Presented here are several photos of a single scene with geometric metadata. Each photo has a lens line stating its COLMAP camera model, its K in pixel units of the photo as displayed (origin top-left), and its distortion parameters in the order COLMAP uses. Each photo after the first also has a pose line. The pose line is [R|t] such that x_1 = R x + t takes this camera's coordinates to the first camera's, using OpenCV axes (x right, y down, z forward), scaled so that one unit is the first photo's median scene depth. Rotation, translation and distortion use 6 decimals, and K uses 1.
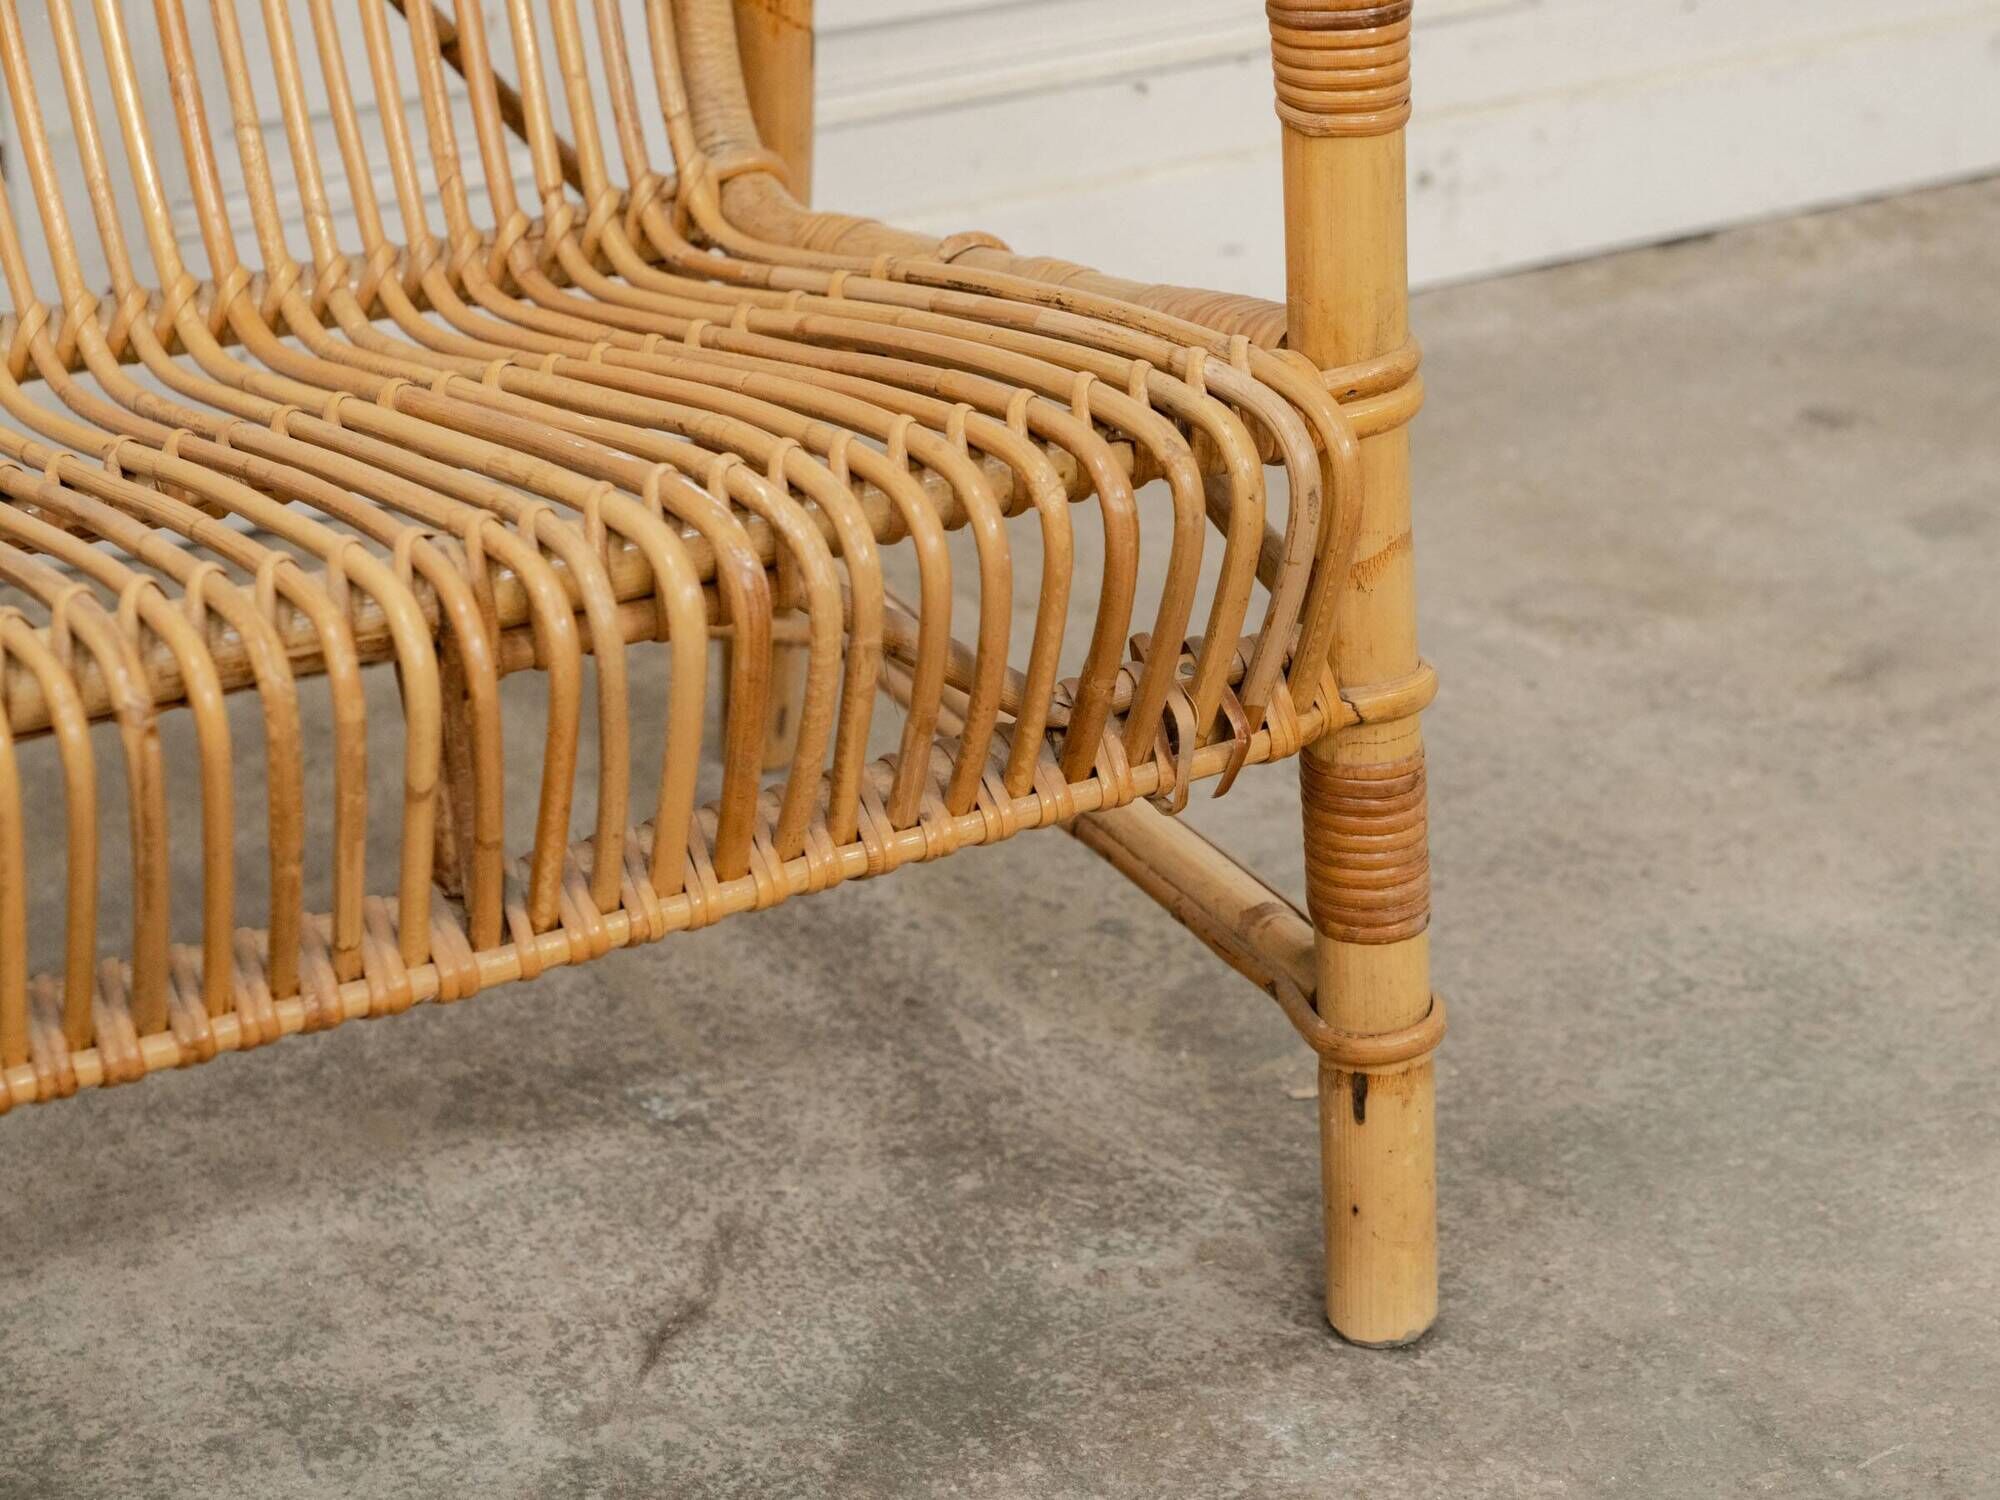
lens RADIAL K [[4098.7, 0, 1000.0], [0, 4098.7, 750.0], [0, 0, 1]] dist [-0.000202, 0.118325]
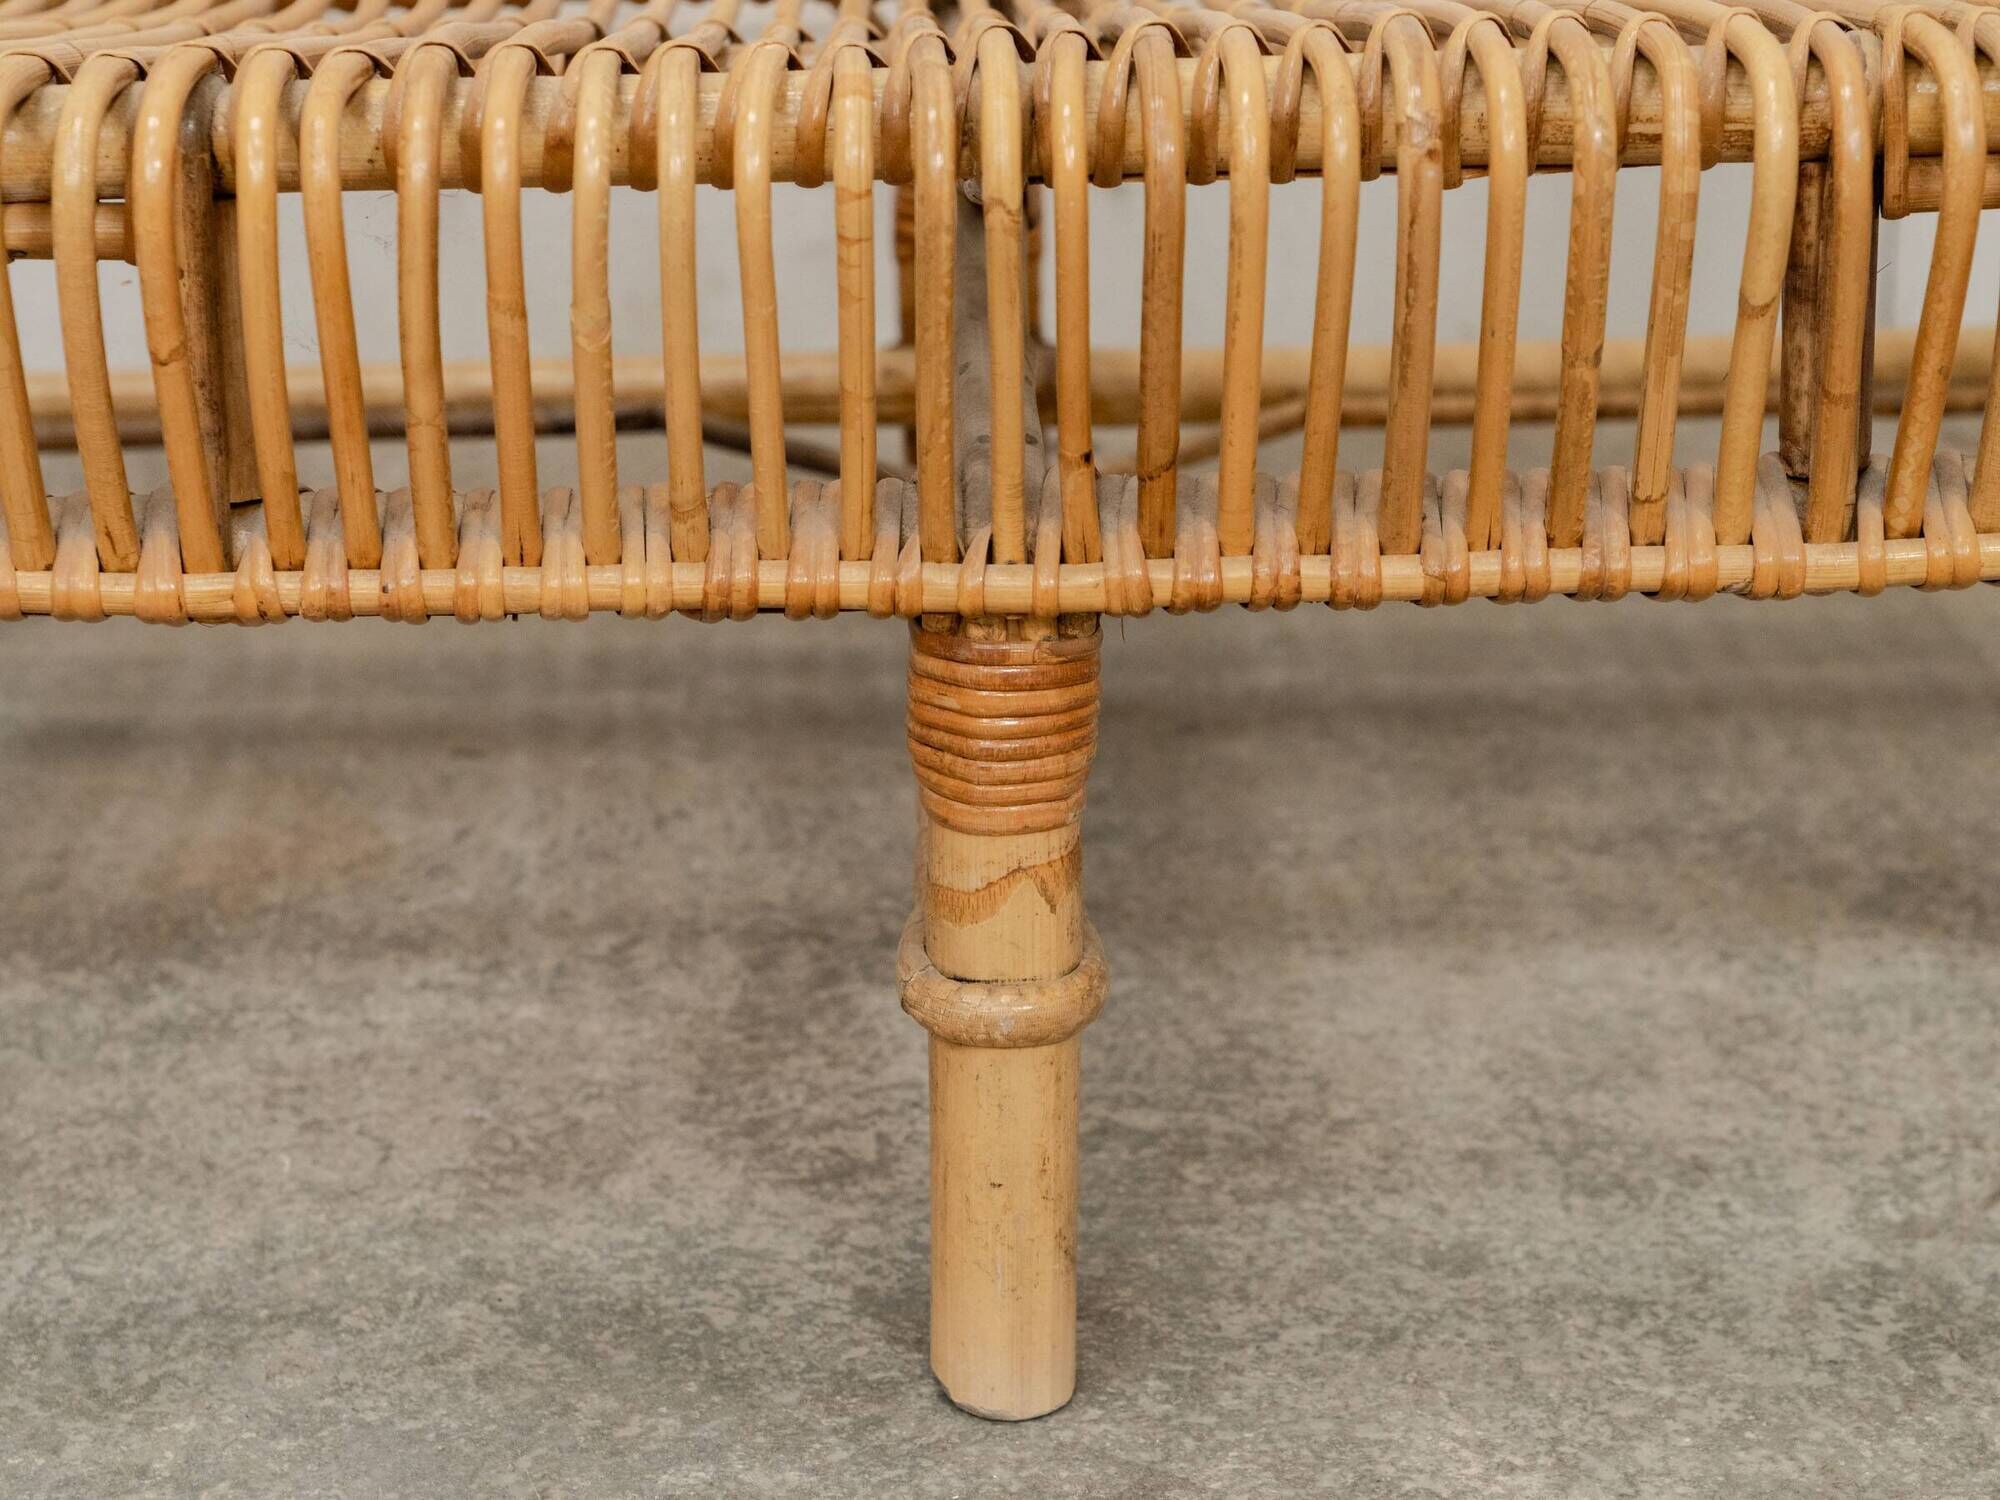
lens RADIAL K [[4098.7, 0, 1000.0], [0, 4098.7, 750.0], [0, 0, 1]] dist [-0.000202, 0.118325]
pose [[0.884363, 0.173176, -0.433487, 0.078184], [-0.192076, 0.981380, 0.000199, 0.104363], [0.425450, 0.083087, 0.901160, 0.176087]]
